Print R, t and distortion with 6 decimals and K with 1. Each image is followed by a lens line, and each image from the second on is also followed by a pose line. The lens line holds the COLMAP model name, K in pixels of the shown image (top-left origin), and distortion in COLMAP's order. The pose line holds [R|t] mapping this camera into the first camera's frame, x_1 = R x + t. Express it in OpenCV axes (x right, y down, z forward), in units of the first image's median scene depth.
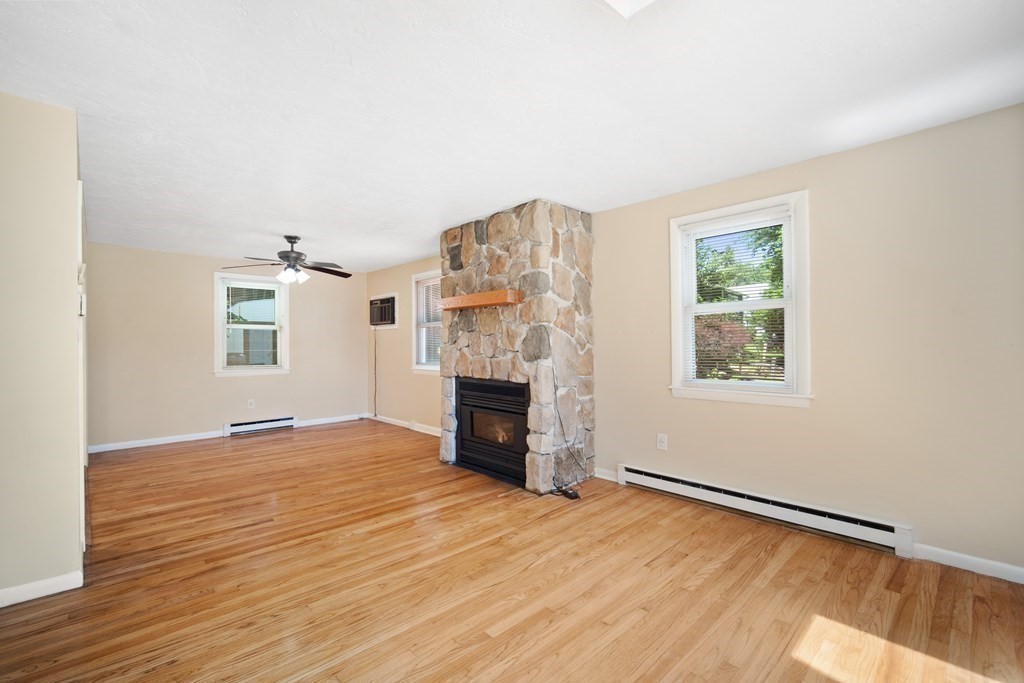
lens RADIAL K [[455.7, 0, 512.0], [0, 455.7, 341.5], [0, 0, 1]] dist [-0.000649, 0.001357]
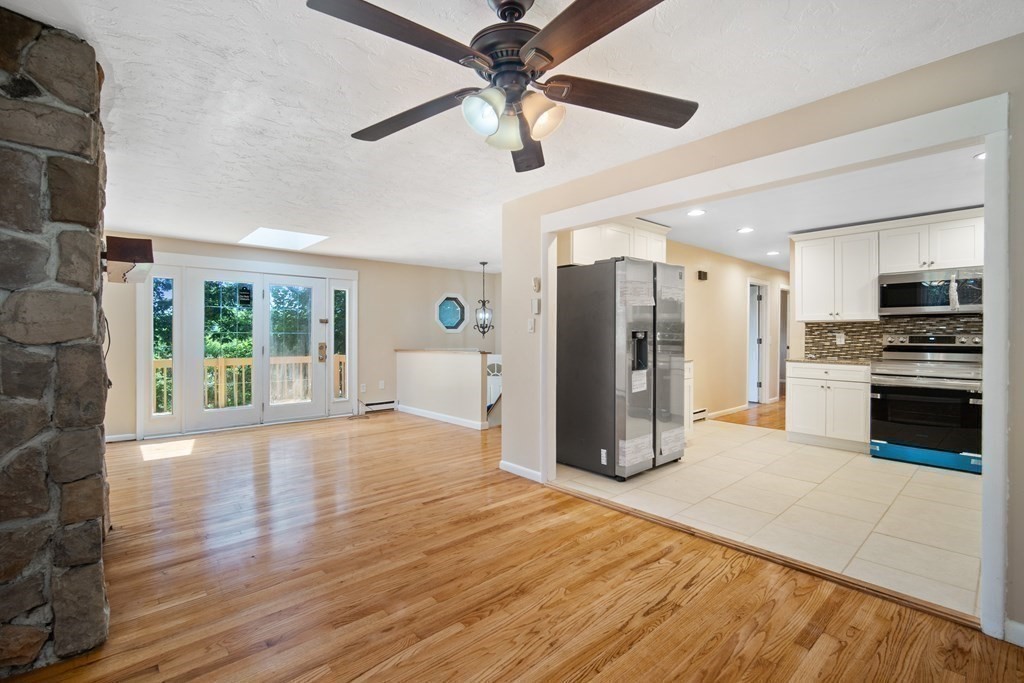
lens RADIAL K [[466.9, 0, 519.3], [0, 466.9, 322.2], [0, 0, 1]] dist [-0.000132, 0.001535]
pose [[-0.999810, 0.008527, 0.017503, -0.789720], [0.007950, 0.999430, -0.032799, 0.013938], [-0.017773, -0.032654, -0.999309, 2.136609]]
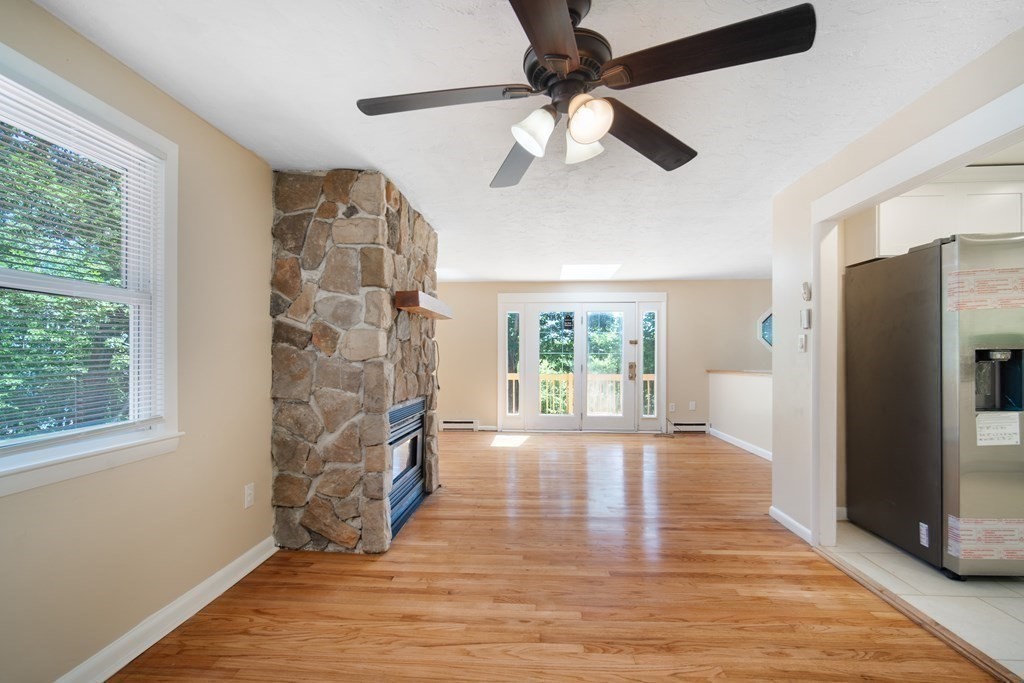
lens RADIAL K [[455.7, 0, 512.0], [0, 455.7, 341.5], [0, 0, 1]] dist [-0.000649, 0.001357]
pose [[-0.690194, 0.030174, 0.722995, -1.090834], [0.002445, 0.999222, -0.039368, 0.014921], [-0.723620, -0.025404, -0.689731, 1.990416]]
